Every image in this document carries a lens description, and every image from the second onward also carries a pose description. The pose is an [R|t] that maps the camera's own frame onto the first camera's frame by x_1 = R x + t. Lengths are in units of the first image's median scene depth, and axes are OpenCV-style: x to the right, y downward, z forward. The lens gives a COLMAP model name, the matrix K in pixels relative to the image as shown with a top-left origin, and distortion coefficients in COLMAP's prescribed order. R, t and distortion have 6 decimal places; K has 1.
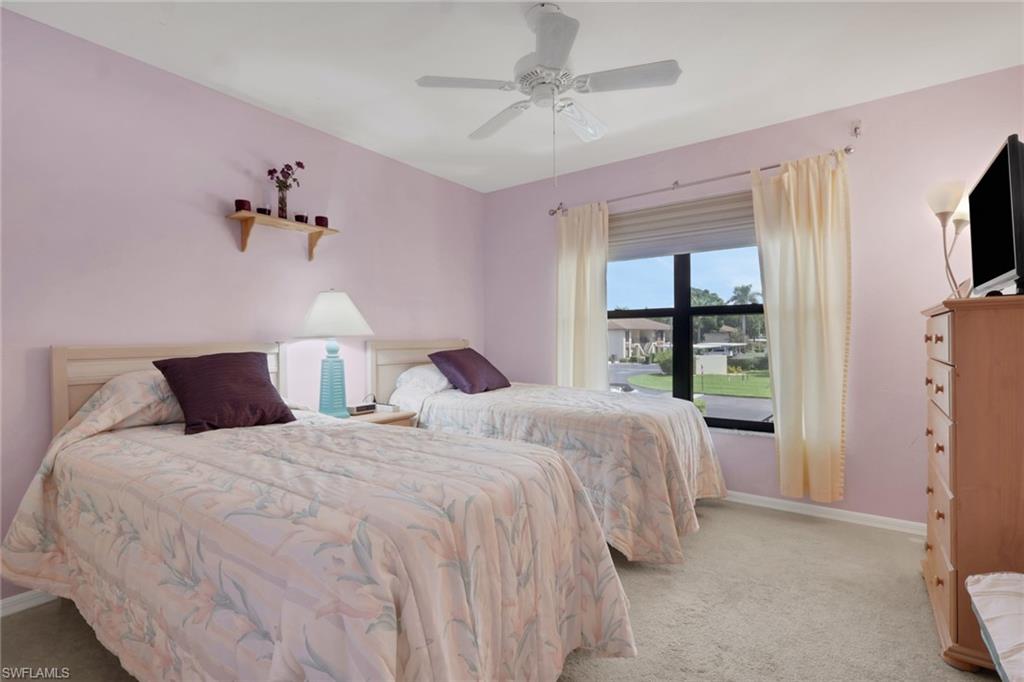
lens RADIAL K [[484.3, 0, 505.8], [0, 484.3, 340.2], [0, 0, 1]] dist [-0.003163, 0.000070]
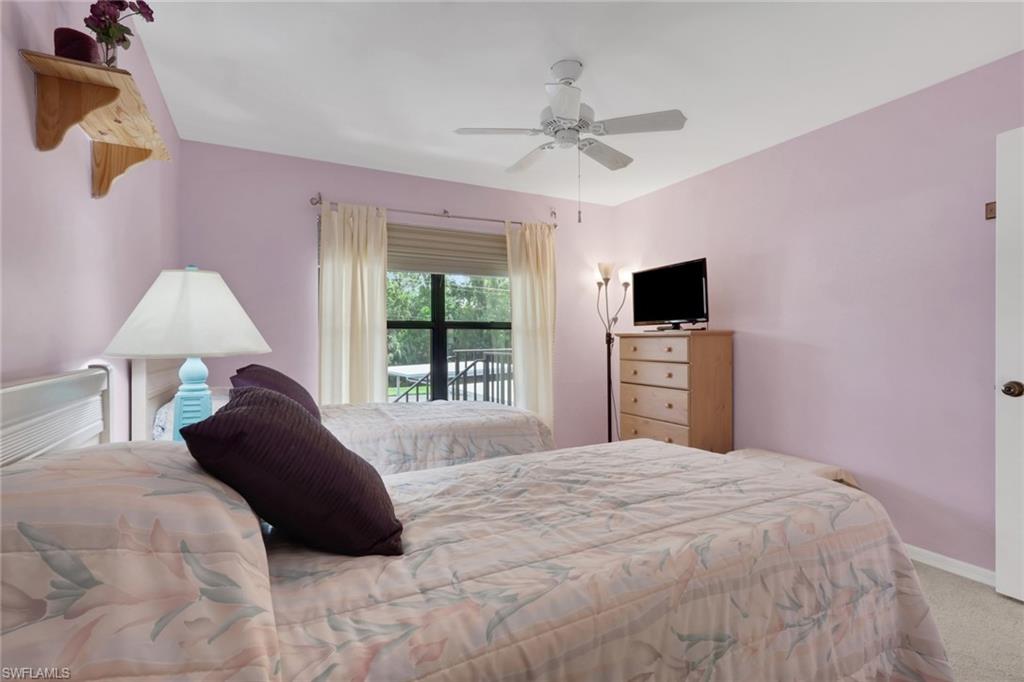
lens RADIAL K [[484.3, 0, 505.4], [0, 484.3, 334.2], [0, 0, 1]] dist [-0.003163, 0.000070]
pose [[0.433592, 0.020857, 0.900868, -0.730360], [0.005583, 0.999651, -0.025831, -0.010057], [-0.901092, 0.016230, 0.433324, 0.472664]]
